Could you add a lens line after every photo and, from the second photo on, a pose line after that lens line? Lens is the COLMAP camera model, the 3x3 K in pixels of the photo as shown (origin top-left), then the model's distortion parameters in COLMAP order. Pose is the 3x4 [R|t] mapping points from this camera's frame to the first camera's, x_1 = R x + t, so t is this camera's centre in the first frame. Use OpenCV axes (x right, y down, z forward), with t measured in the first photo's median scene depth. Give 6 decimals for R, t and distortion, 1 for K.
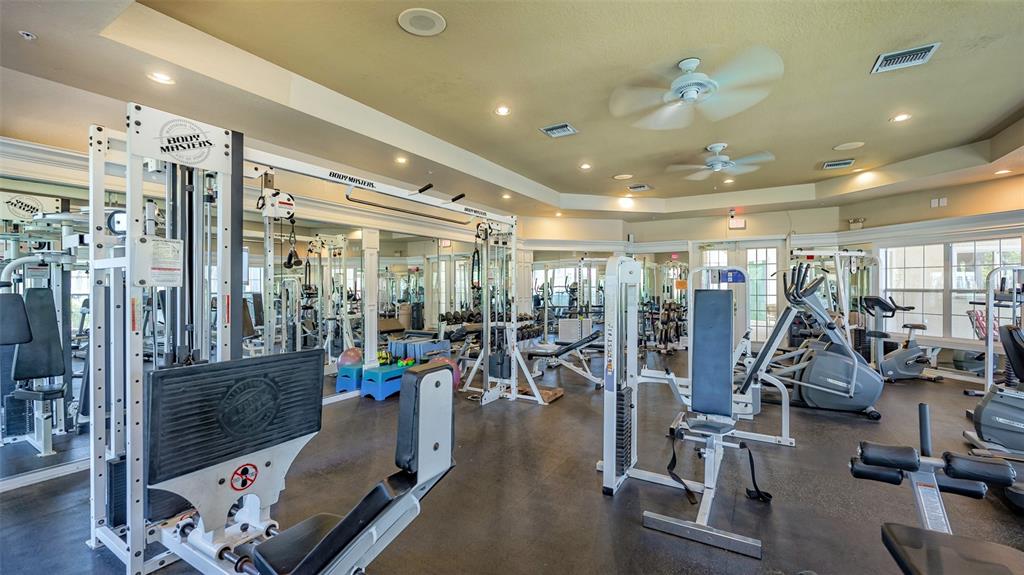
lens RADIAL K [[426.9, 0, 509.6], [0, 426.9, 284.3], [0, 0, 1]] dist [0.000455, -0.000469]
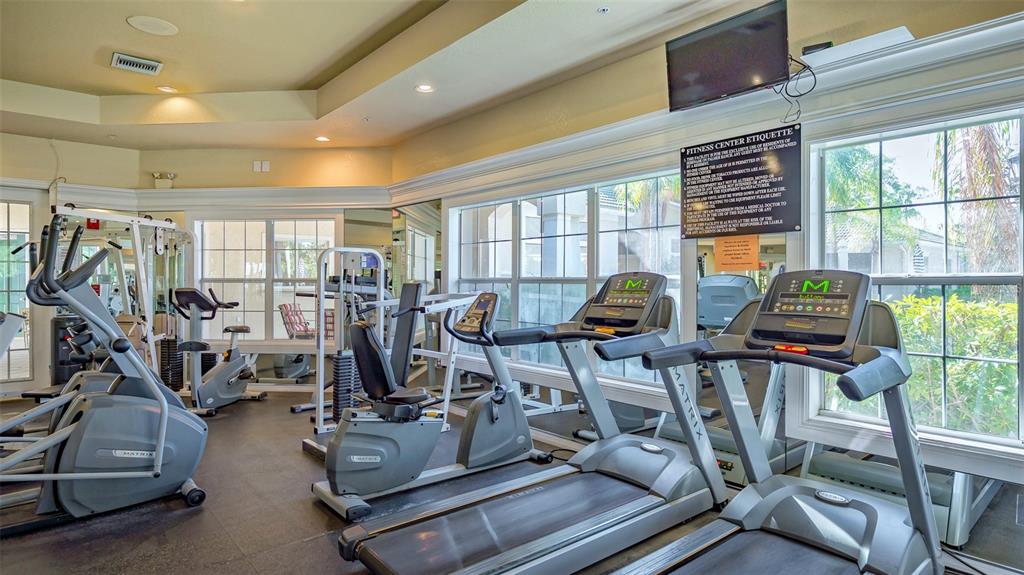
lens RADIAL K [[552.6, 0, 510.0], [0, 552.6, 280.9], [0, 0, 1]] dist [-0.006142, -0.000513]
pose [[0.319042, -0.000510, 0.947740, 0.208853], [-0.001795, 0.999998, 0.001143, 0.014483], [-0.947739, -0.002066, 0.319041, 0.262359]]
